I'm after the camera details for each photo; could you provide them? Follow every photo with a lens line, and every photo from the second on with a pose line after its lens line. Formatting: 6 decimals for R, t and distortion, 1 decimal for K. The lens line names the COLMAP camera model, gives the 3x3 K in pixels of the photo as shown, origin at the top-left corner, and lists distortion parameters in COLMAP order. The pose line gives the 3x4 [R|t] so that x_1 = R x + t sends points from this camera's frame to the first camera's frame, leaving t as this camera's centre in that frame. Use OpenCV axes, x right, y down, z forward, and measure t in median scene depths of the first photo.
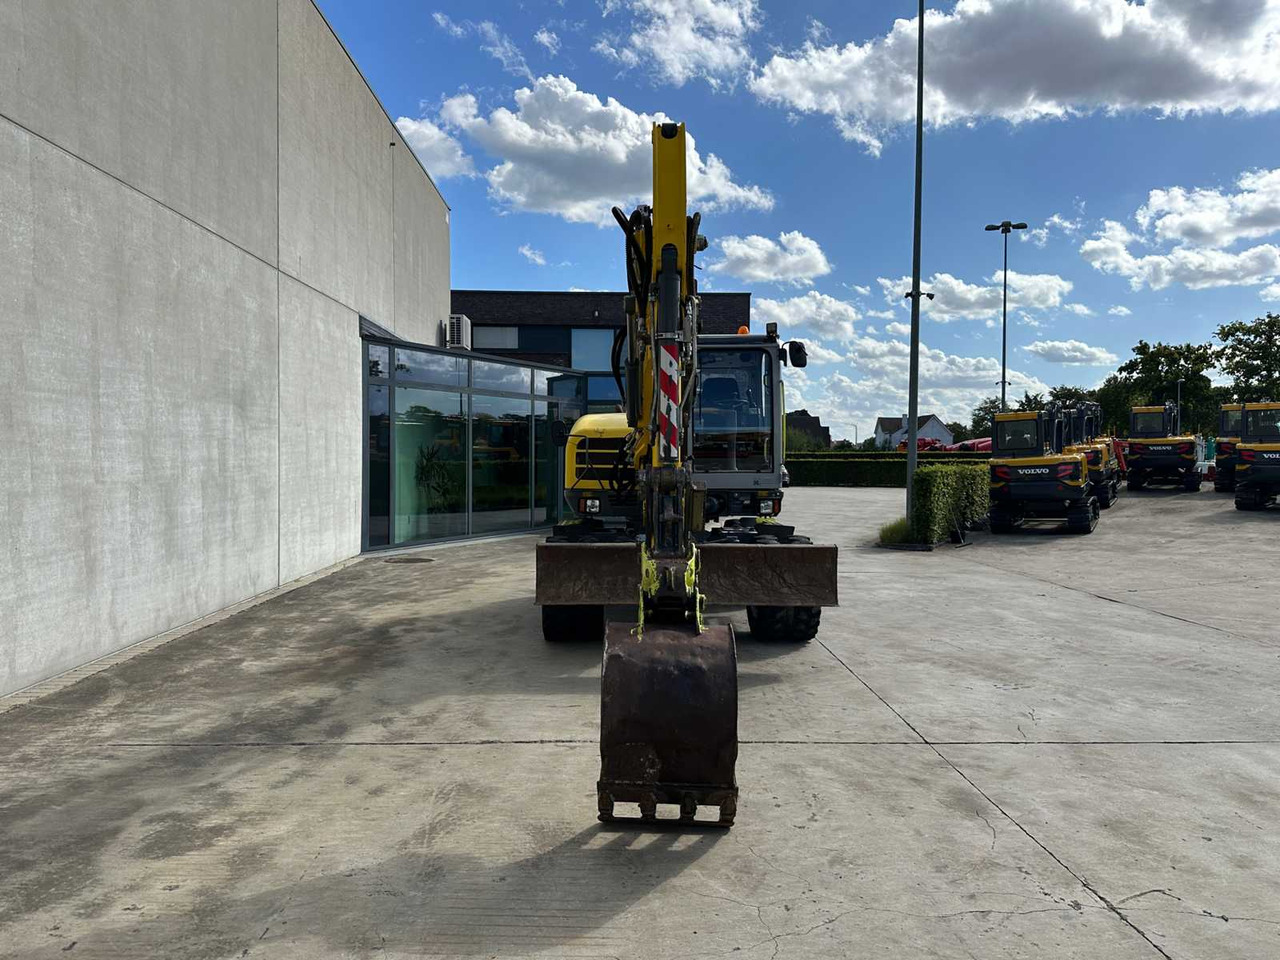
lens RADIAL K [[897.8, 0, 637.6], [0, 897.8, 448.9], [0, 0, 1]] dist [0.077817, -0.092506]
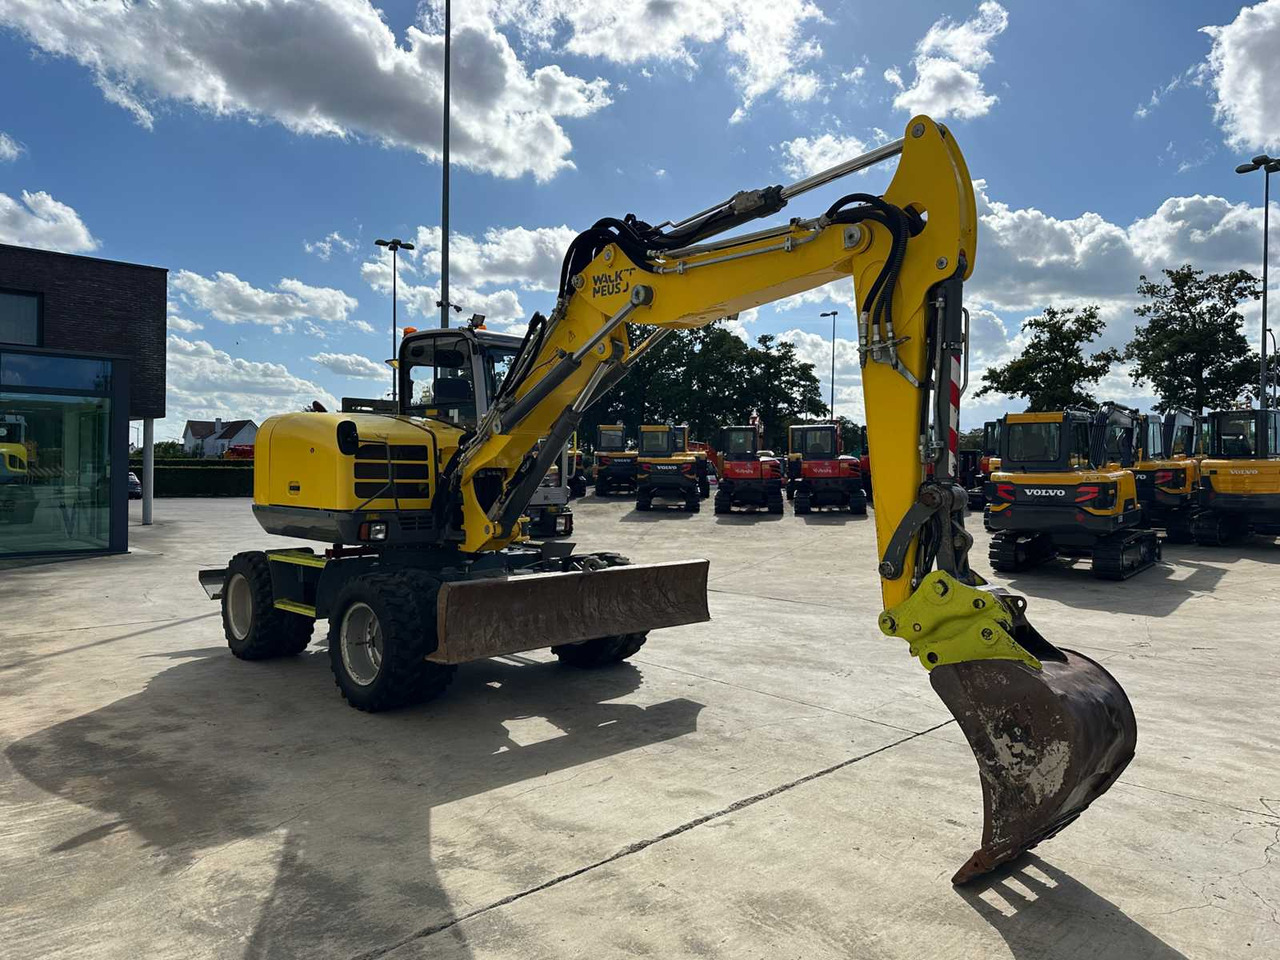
lens RADIAL K [[898.5, 0, 640.7], [0, 898.5, 499.6], [0, 0, 1]] dist [0.028609, -0.039553]
pose [[0.727255, -0.016926, 0.686159, -0.663871], [-0.015948, 0.999009, 0.041546, 0.001370], [-0.686182, -0.041157, 0.726264, 0.450133]]
